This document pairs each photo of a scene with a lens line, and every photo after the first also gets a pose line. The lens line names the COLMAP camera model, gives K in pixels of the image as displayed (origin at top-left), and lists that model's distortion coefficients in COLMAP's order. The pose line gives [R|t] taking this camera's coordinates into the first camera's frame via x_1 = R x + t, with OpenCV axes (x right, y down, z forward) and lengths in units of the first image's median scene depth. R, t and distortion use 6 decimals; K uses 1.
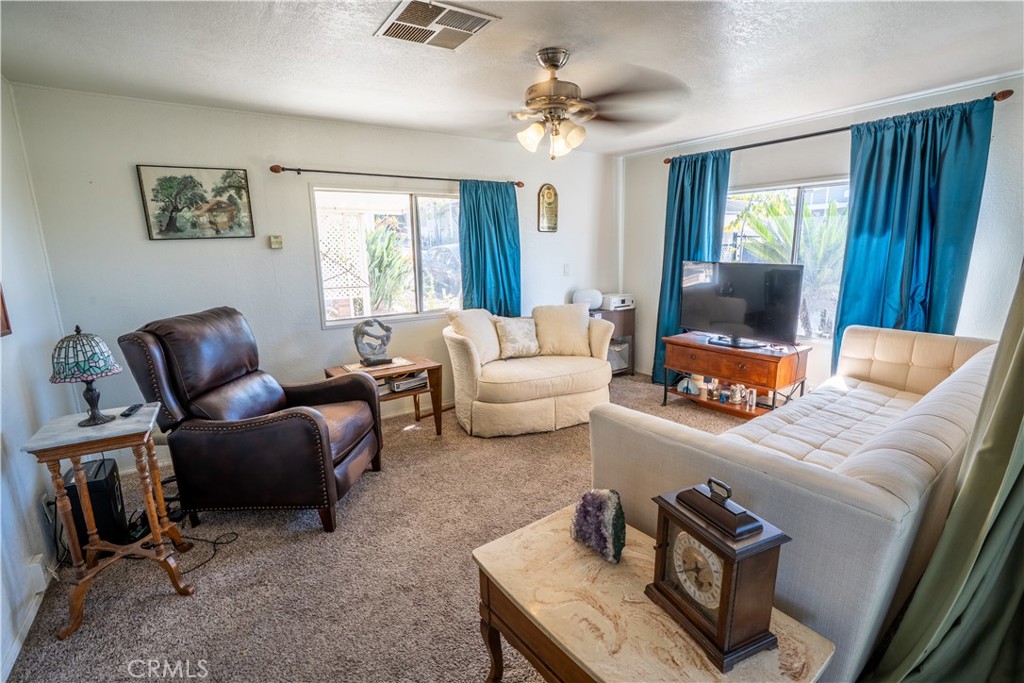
lens RADIAL K [[476.0, 0, 517.8], [0, 476.0, 350.0], [0, 0, 1]] dist [-0.069186, 0.025388]
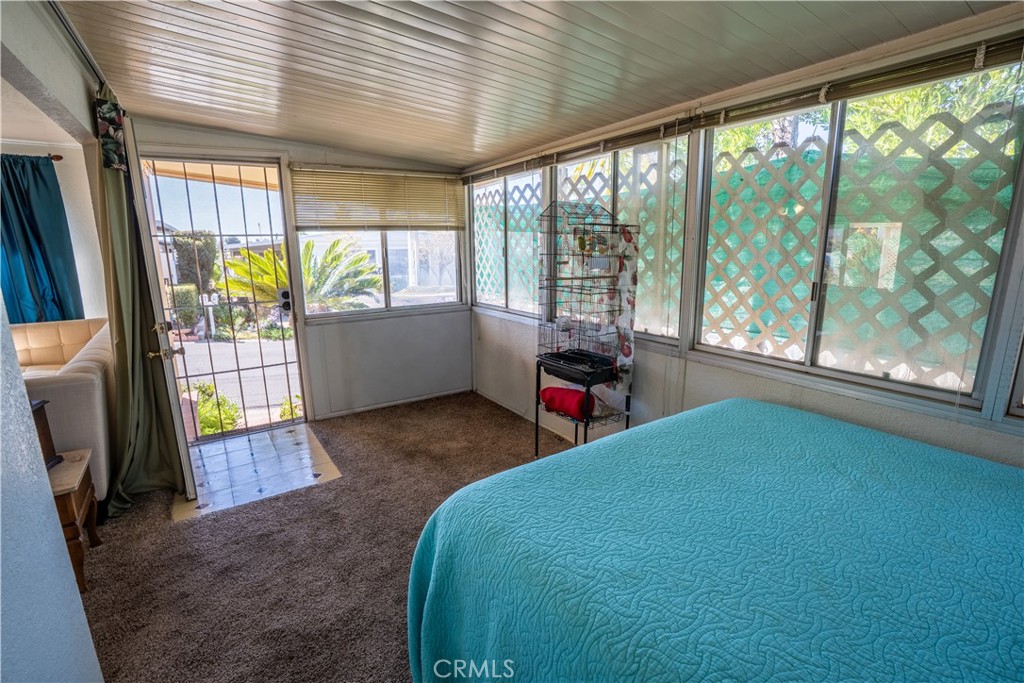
lens RADIAL K [[476.0, 0, 517.8], [0, 476.0, 350.0], [0, 0, 1]] dist [-0.069186, 0.025388]
pose [[0.027375, -0.192955, 0.980826, -0.871646], [0.221700, 0.957930, 0.182263, 0.200048], [-0.974730, 0.212460, 0.069002, -0.821642]]
